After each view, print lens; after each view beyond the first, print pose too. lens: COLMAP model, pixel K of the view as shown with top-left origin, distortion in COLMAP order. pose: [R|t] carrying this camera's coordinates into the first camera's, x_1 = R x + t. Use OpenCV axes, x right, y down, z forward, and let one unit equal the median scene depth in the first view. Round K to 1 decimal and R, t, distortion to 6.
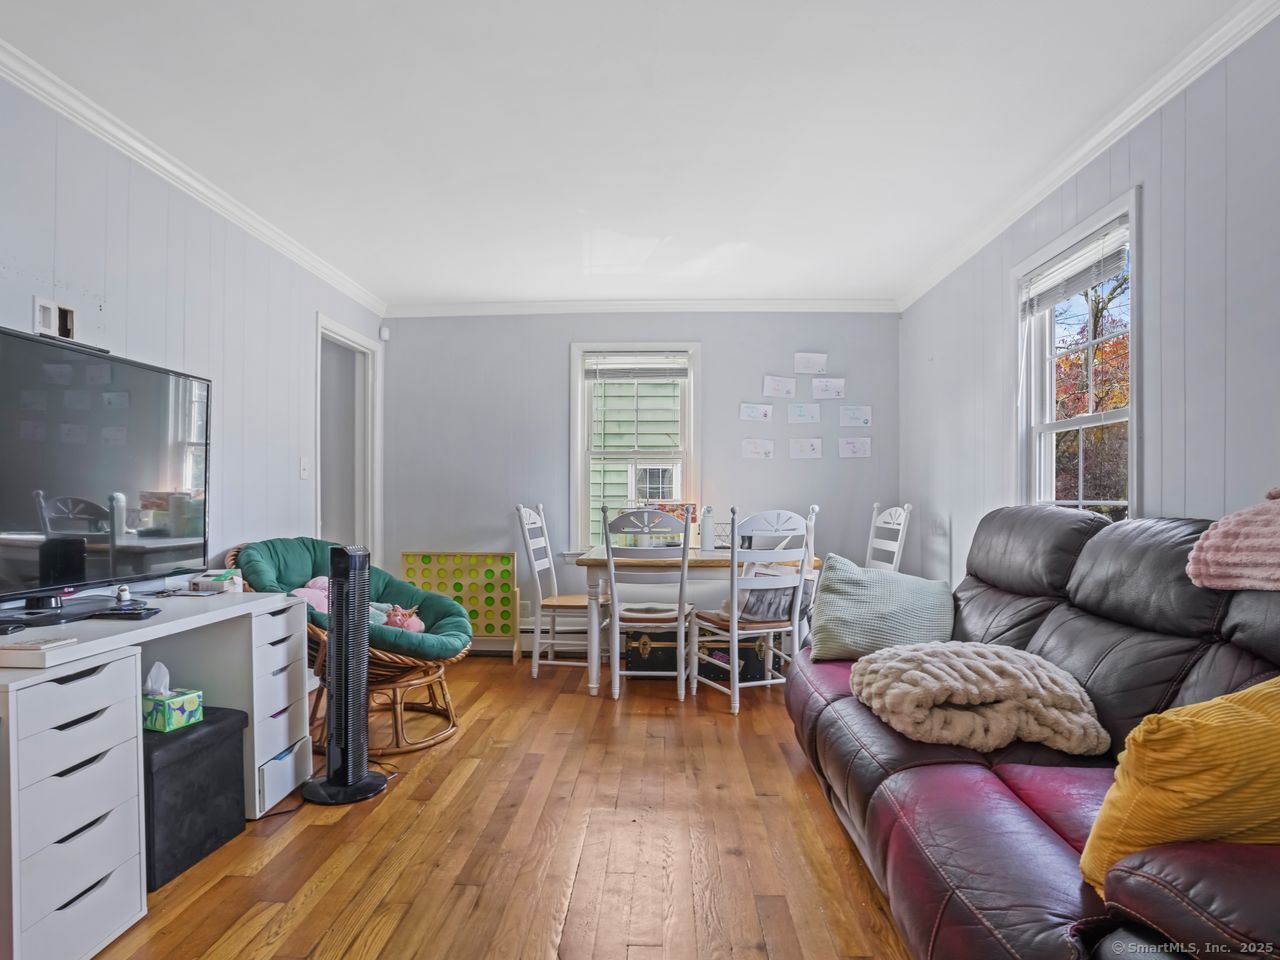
lens RADIAL K [[706.9, 0, 641.0], [0, 706.9, 504.2], [0, 0, 1]] dist [-0.075945, 0.031917]
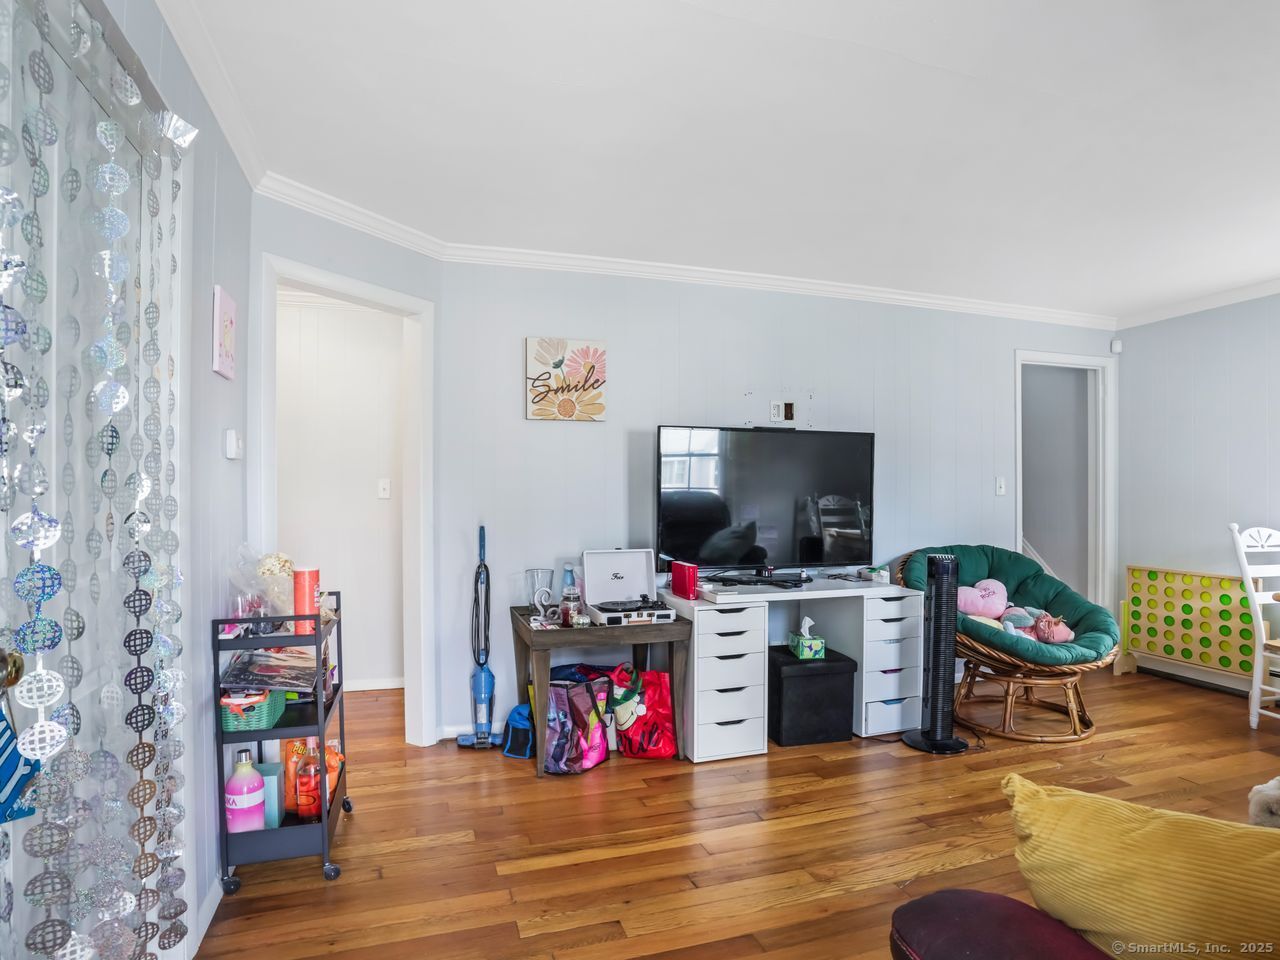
lens RADIAL K [[702.0, 0, 637.3], [0, 702.0, 488.2], [0, 0, 1]] dist [-0.088144, 0.040318]
pose [[0.348256, -0.004463, -0.937389, 0.562638], [-0.009899, 0.999915, -0.008438, -0.046578], [0.937347, 0.012218, 0.348183, 0.027426]]
